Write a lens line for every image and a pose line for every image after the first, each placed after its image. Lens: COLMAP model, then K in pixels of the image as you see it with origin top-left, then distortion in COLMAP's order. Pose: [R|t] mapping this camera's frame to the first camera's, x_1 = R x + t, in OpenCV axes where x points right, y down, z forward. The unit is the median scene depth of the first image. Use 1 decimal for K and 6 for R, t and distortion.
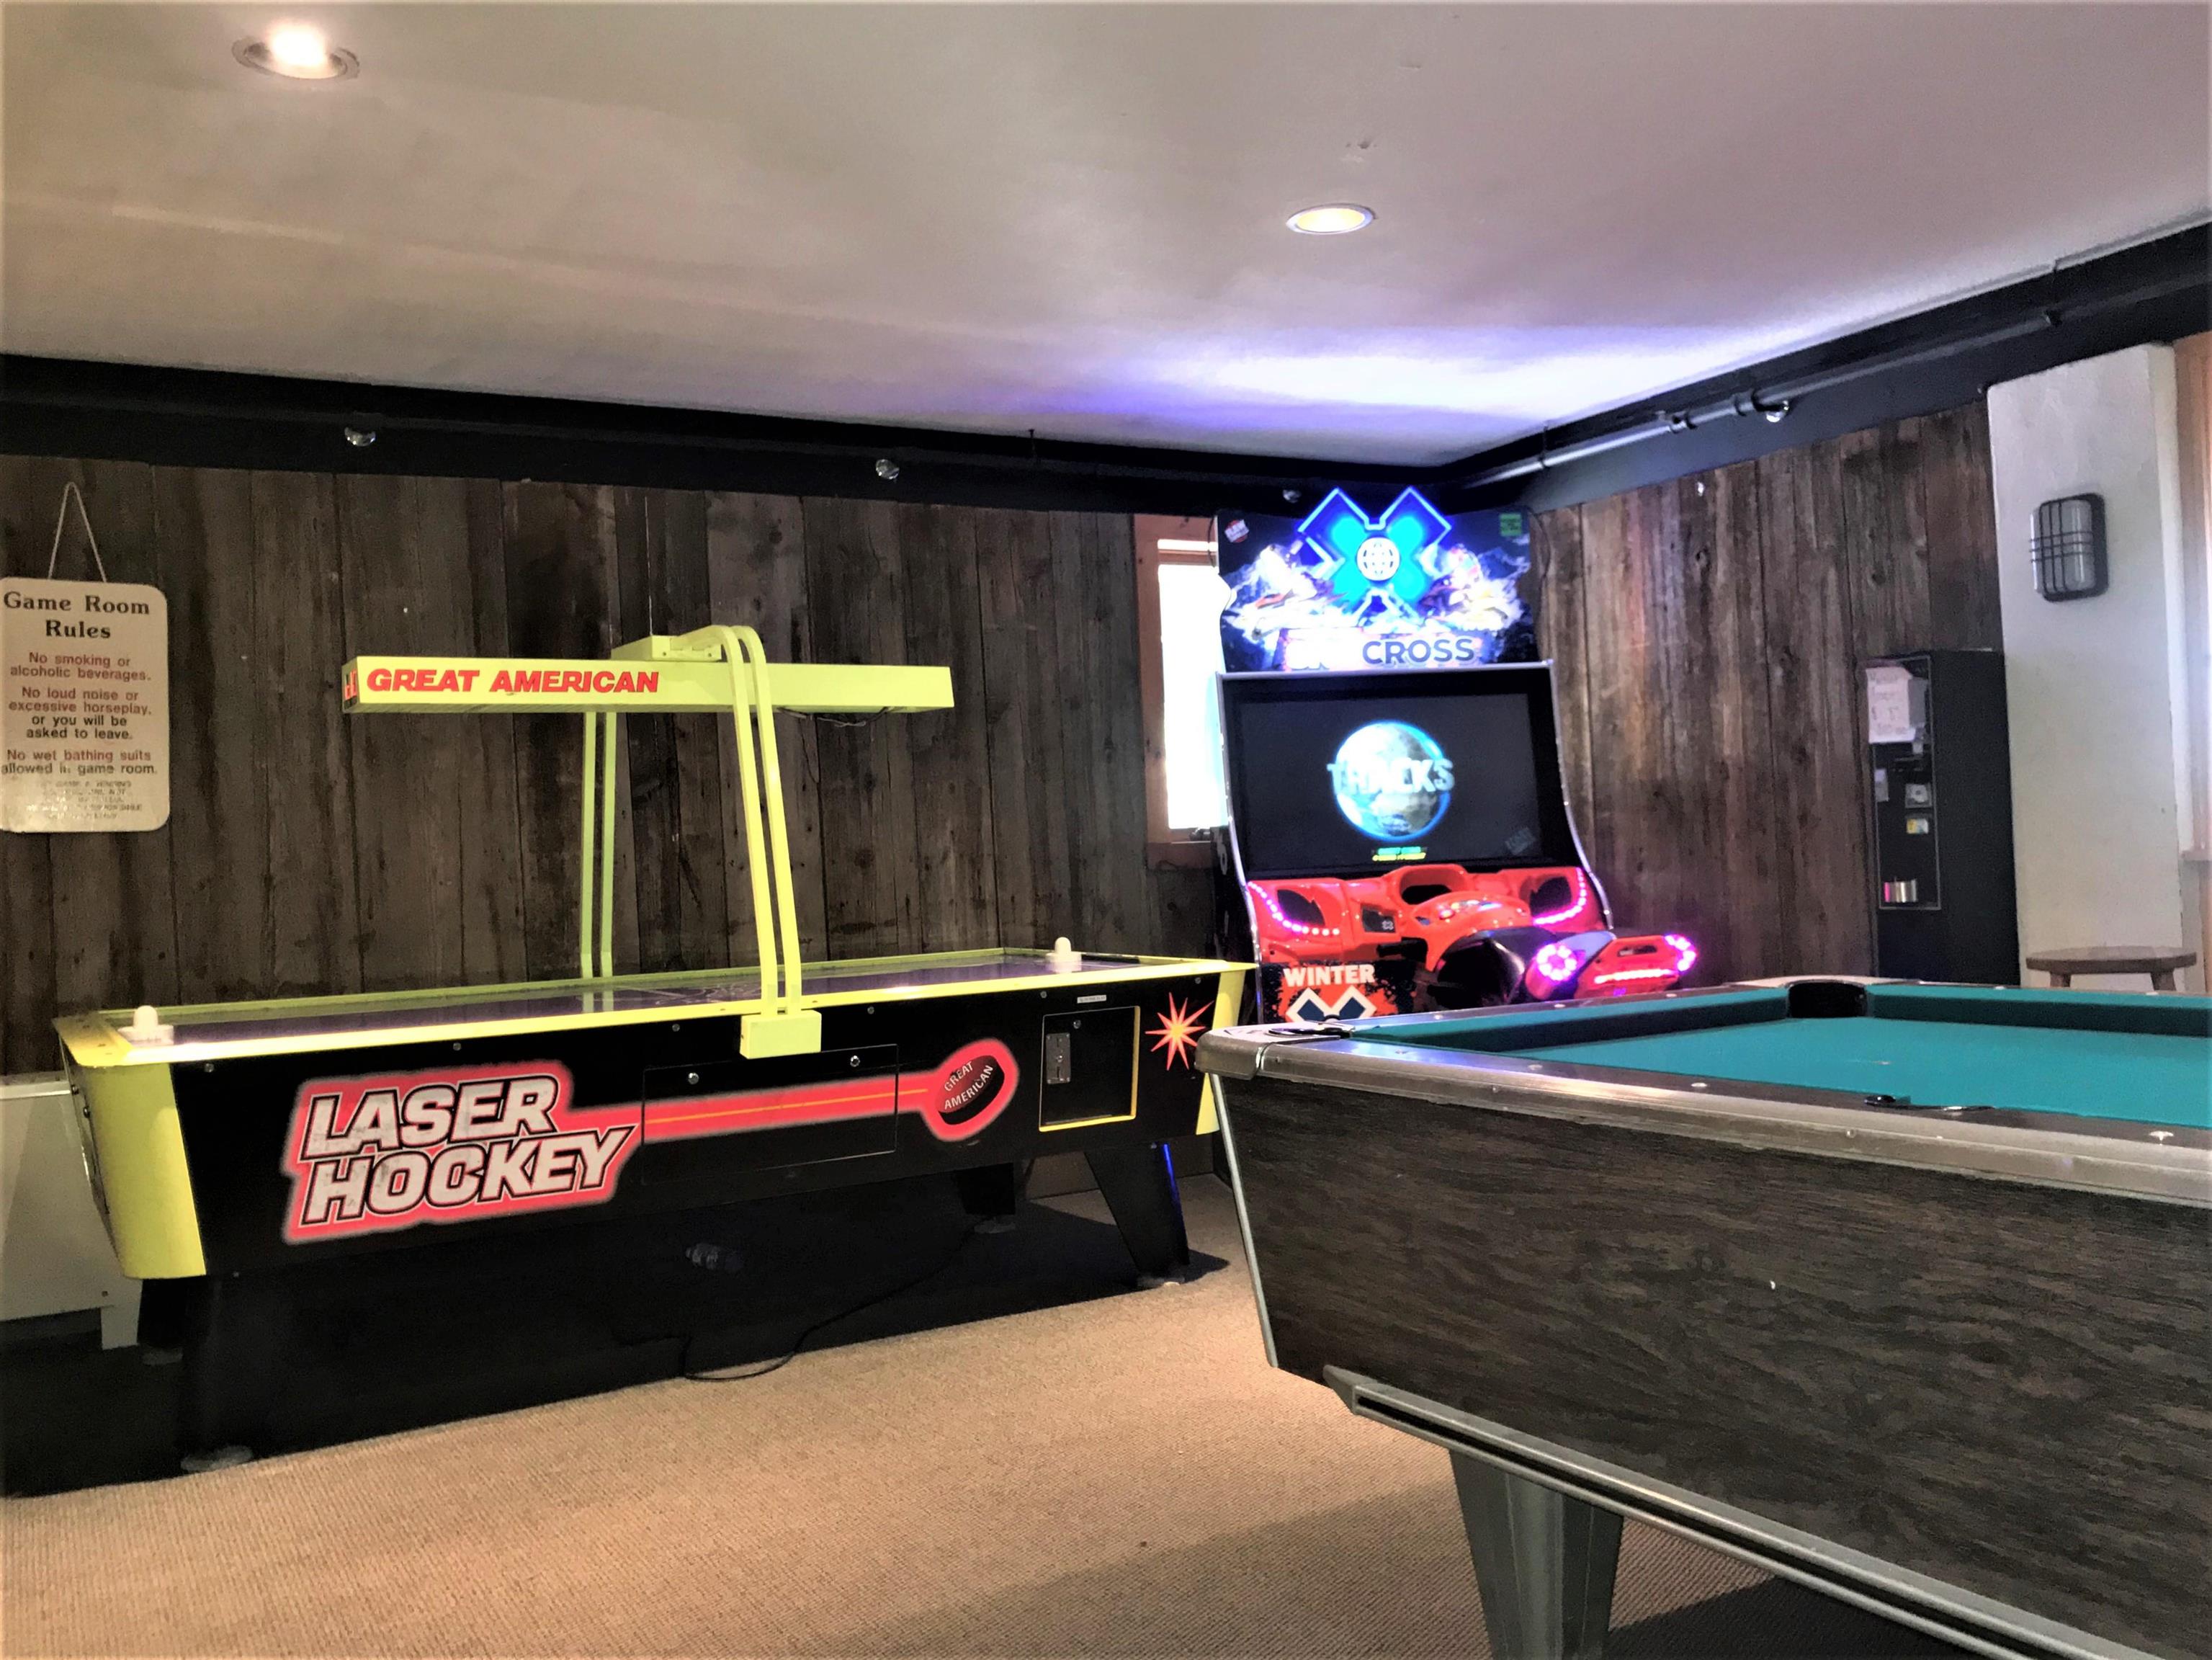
lens RADIAL K [[1877.0, 0, 1110.6], [0, 1877.0, 824.8], [0, 0, 1]] dist [-0.014315, -0.001244]
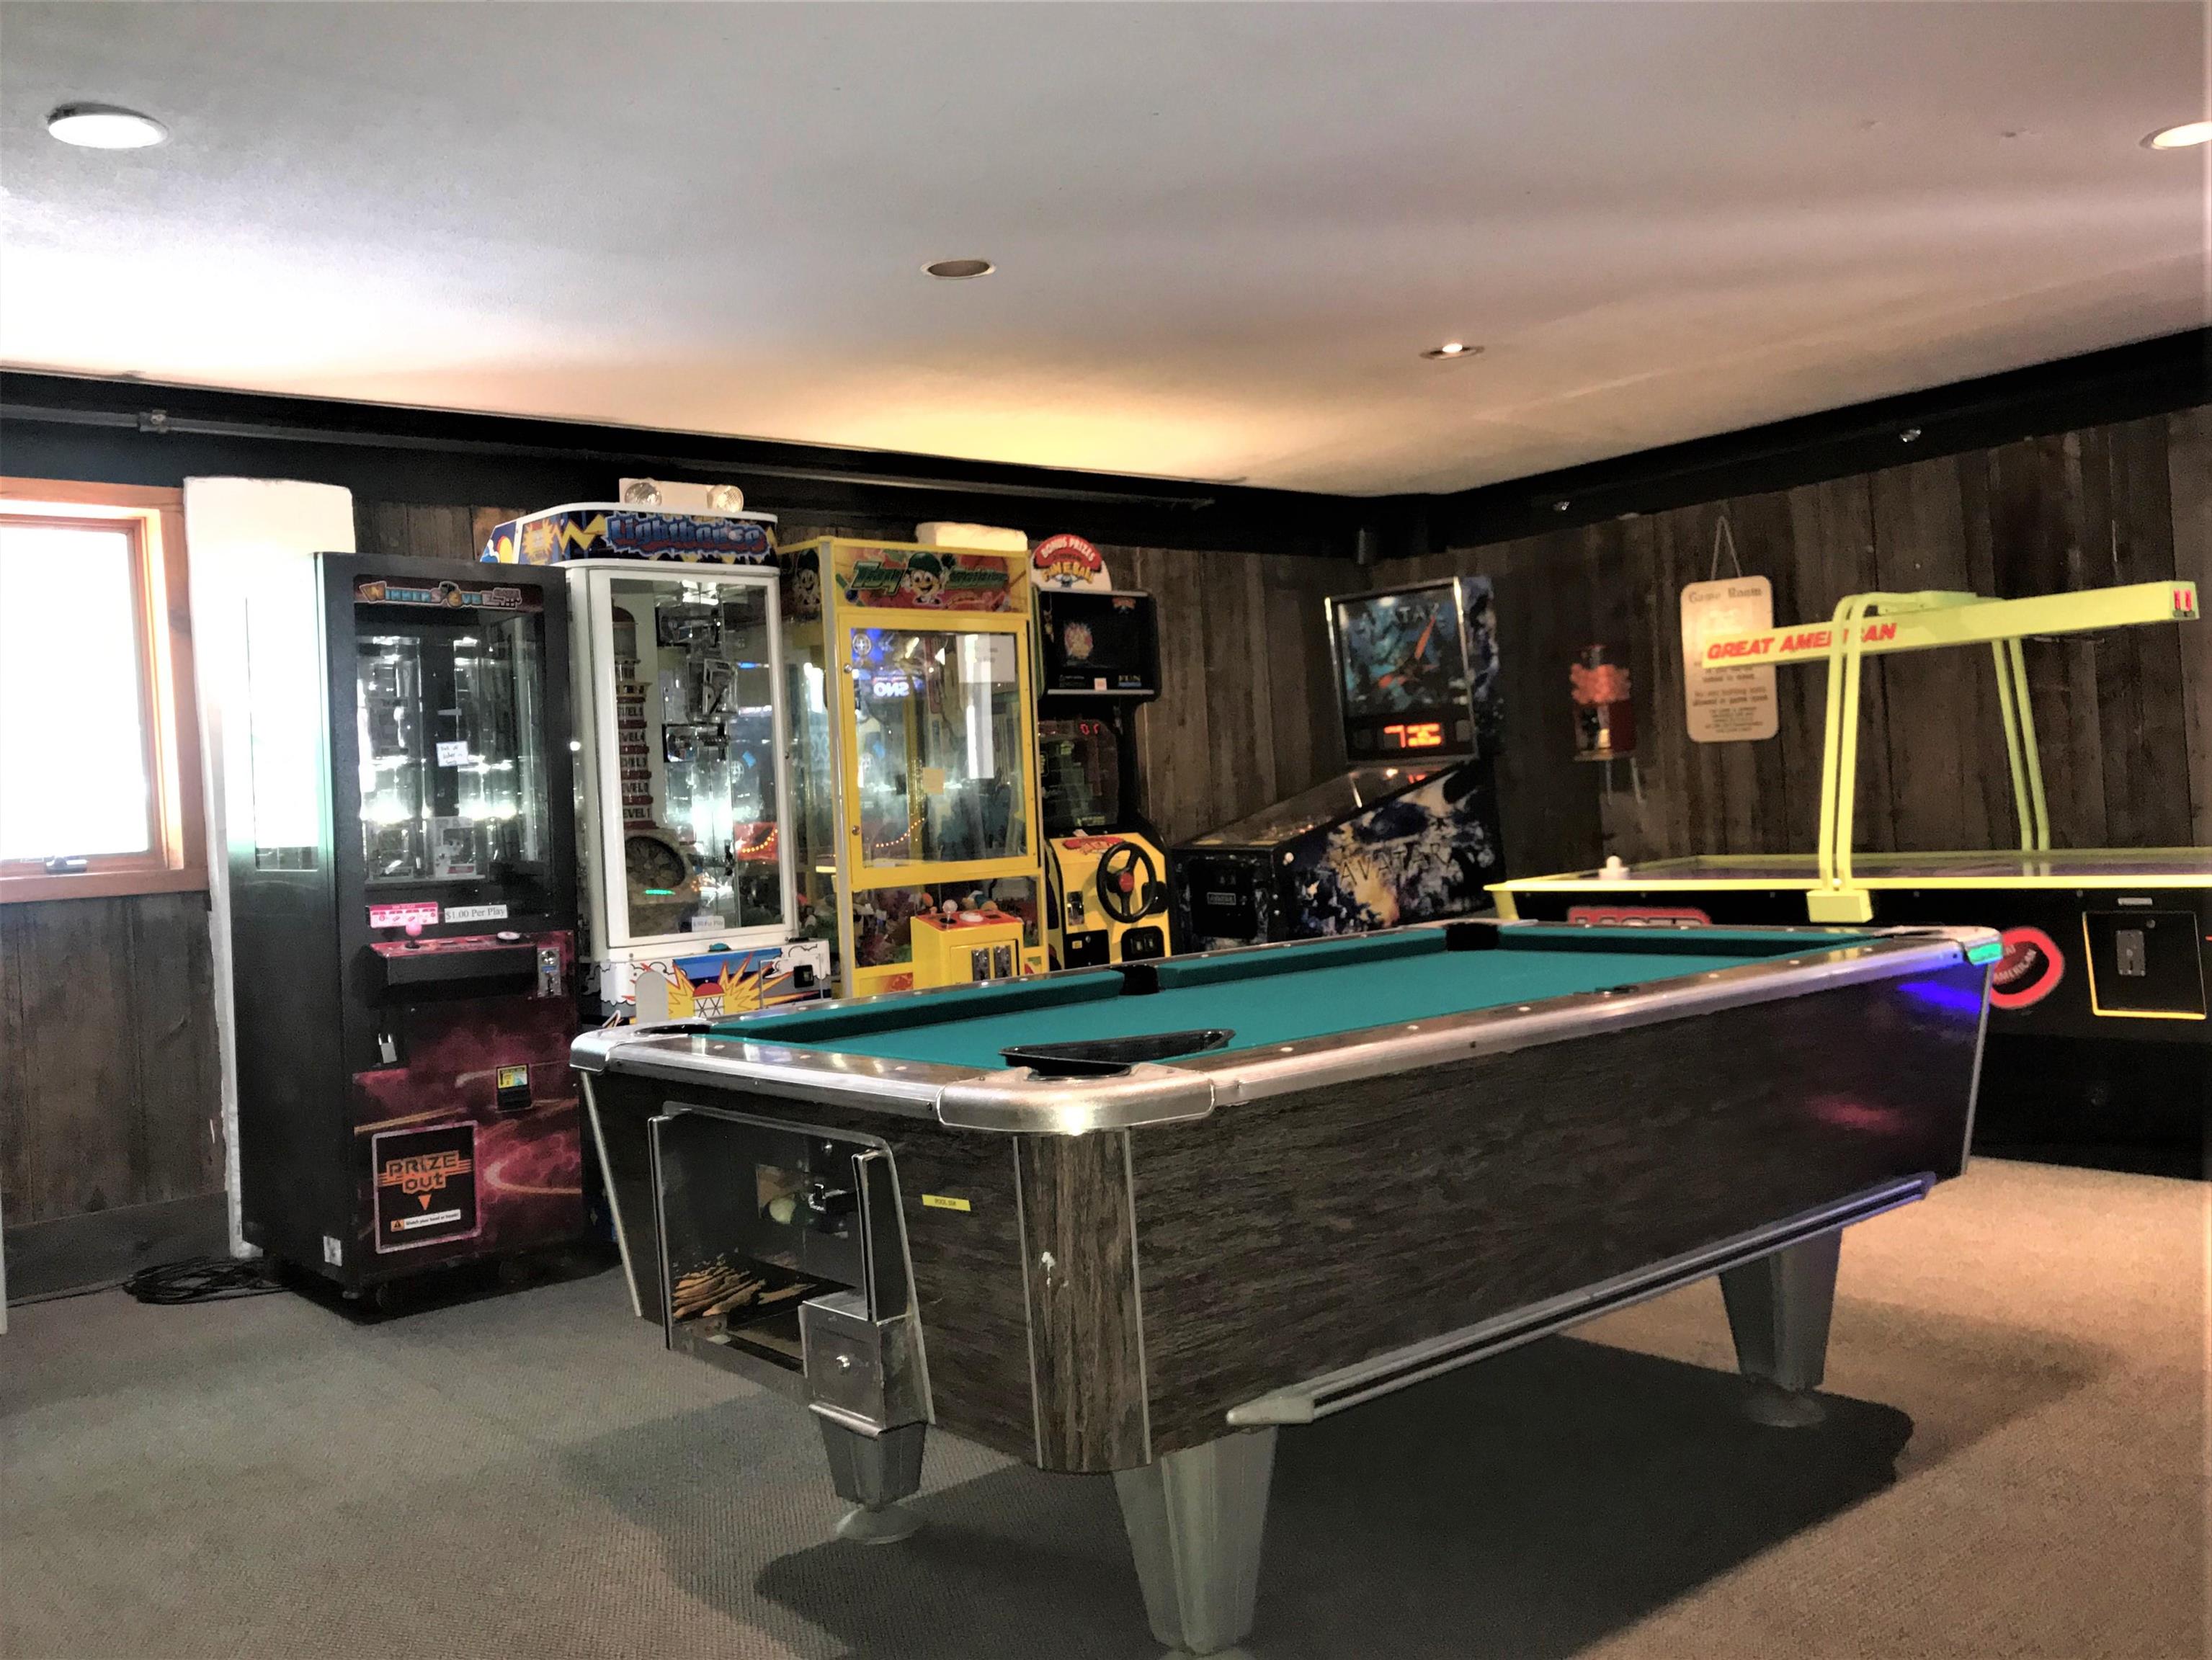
lens RADIAL K [[1876.7, 0, 1111.9], [0, 1876.7, 828.9], [0, 0, 1]] dist [-0.014315, -0.001244]
pose [[0.144379, 0.049360, -0.988291, 0.934751], [0.072280, 0.995561, 0.060282, -0.054626], [0.986879, -0.080137, 0.140170, 0.259016]]
